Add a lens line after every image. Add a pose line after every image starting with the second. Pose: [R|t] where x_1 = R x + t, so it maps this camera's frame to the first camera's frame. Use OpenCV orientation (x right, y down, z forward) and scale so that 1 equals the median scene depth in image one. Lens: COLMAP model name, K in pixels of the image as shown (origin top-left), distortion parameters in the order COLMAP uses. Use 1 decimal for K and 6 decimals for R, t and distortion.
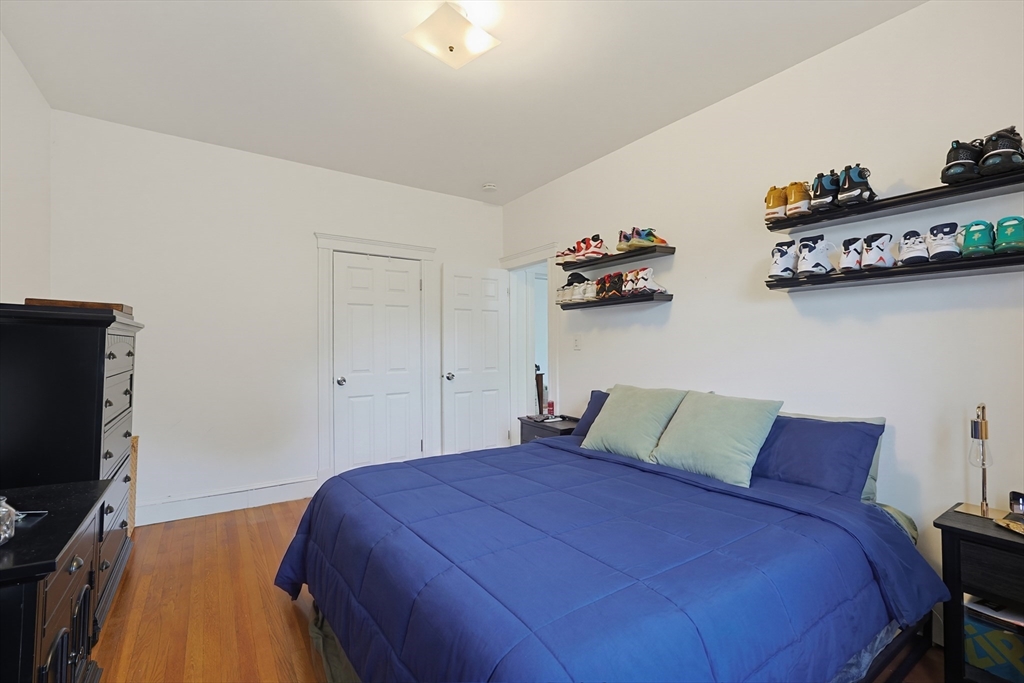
lens RADIAL K [[448.7, 0, 514.7], [0, 448.7, 341.7], [0, 0, 1]] dist [0.000647, 0.000220]
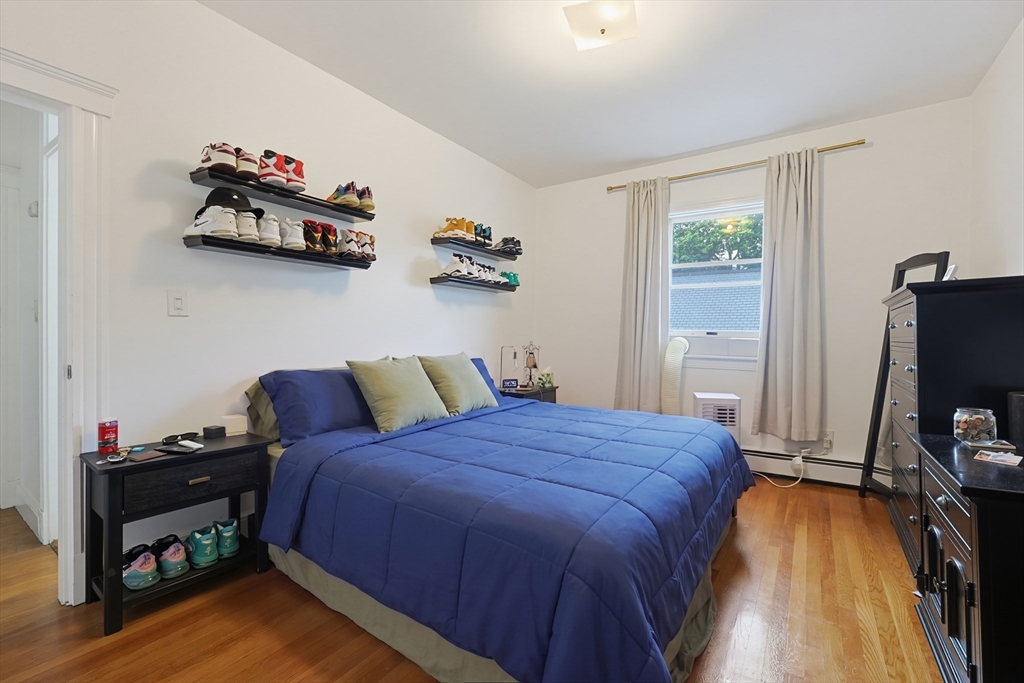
lens RADIAL K [[448.7, 0, 512.7], [0, 448.7, 334.1], [0, 0, 1]] dist [0.000647, 0.000220]
pose [[-0.376488, -0.025217, 0.926078, -0.647353], [-0.034807, 0.999309, 0.013060, 0.023101], [-0.925767, -0.027317, -0.377106, 0.969274]]
